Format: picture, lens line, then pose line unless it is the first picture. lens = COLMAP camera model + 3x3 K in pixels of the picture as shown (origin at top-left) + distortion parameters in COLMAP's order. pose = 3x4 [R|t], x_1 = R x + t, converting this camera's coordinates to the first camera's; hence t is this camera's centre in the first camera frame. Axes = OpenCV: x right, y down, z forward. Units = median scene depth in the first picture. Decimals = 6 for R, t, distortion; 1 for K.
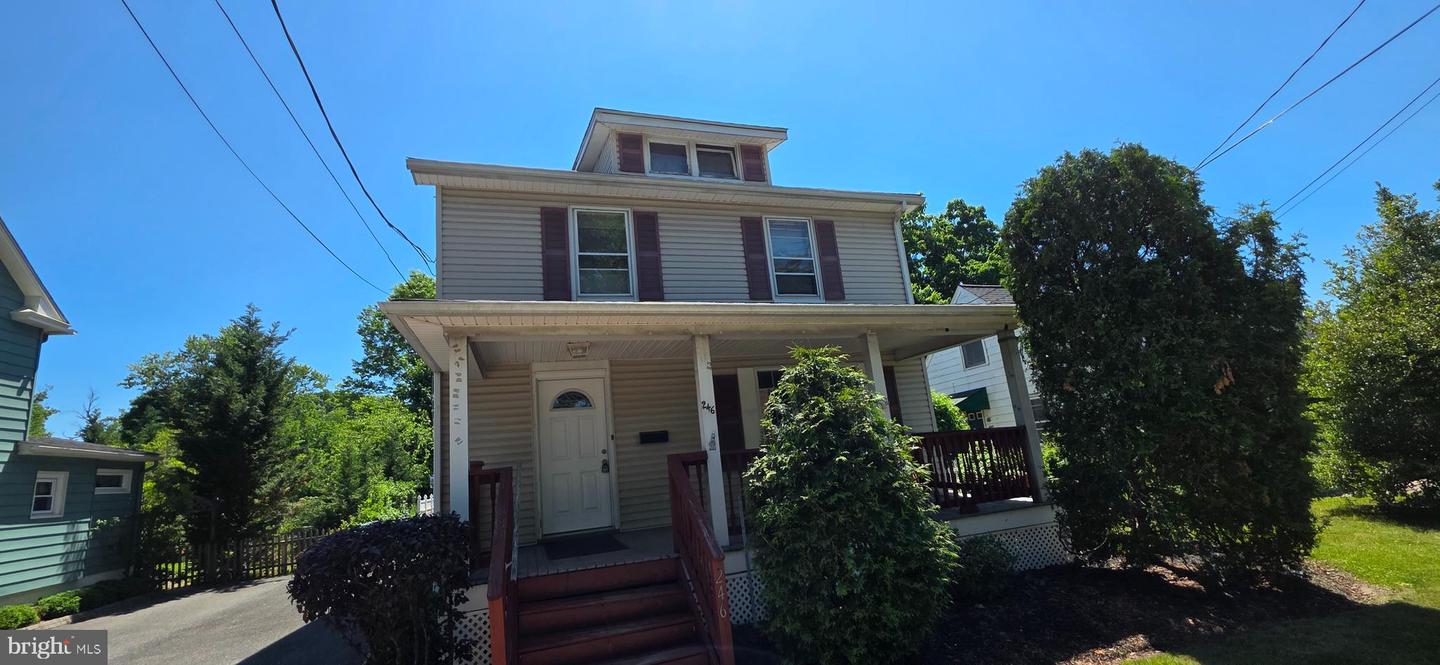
lens RADIAL K [[574.0, 0, 718.9], [0, 574.0, 336.1], [0, 0, 1]] dist [0.001233, 0.000124]
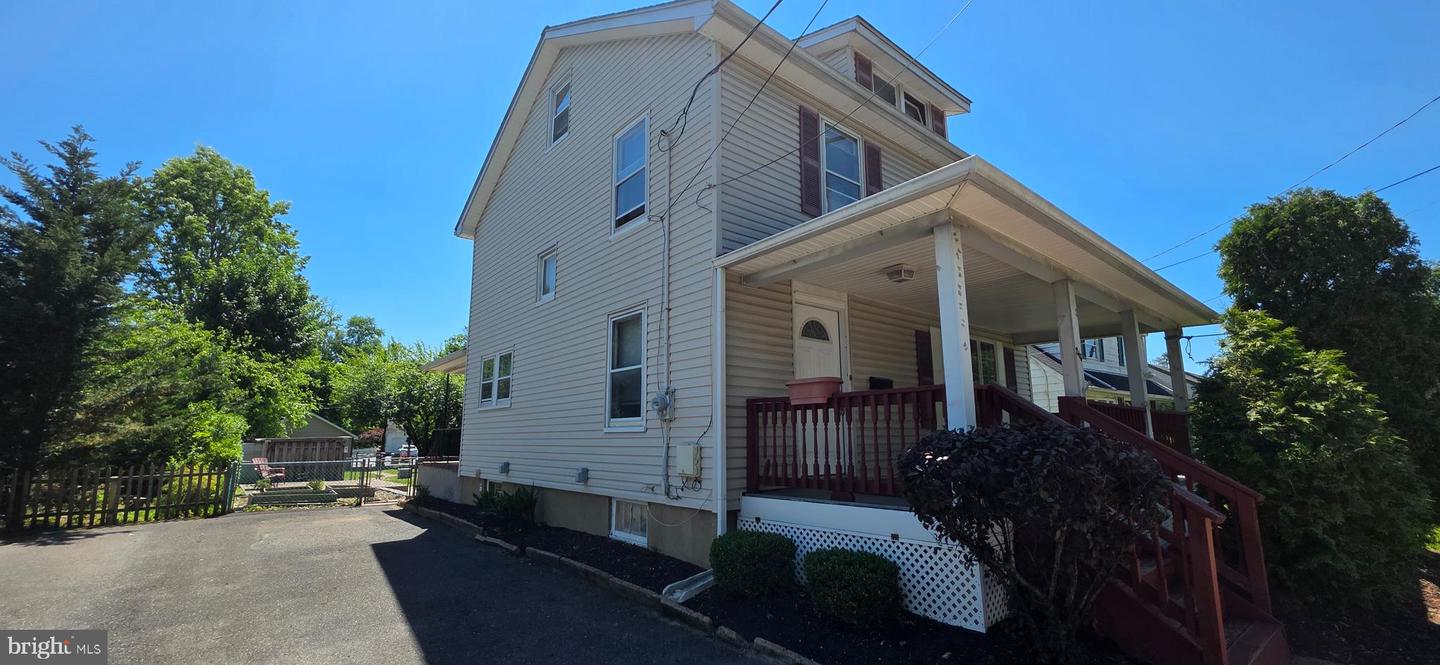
lens RADIAL K [[574.0, 0, 709.6], [0, 574.0, 341.5], [0, 0, 1]] dist [0.001233, 0.000124]
pose [[0.924387, 0.151884, 0.349915, -0.679420], [-0.162401, 0.986725, 0.000725, 0.146895], [-0.345160, -0.057497, 0.936781, 0.211940]]
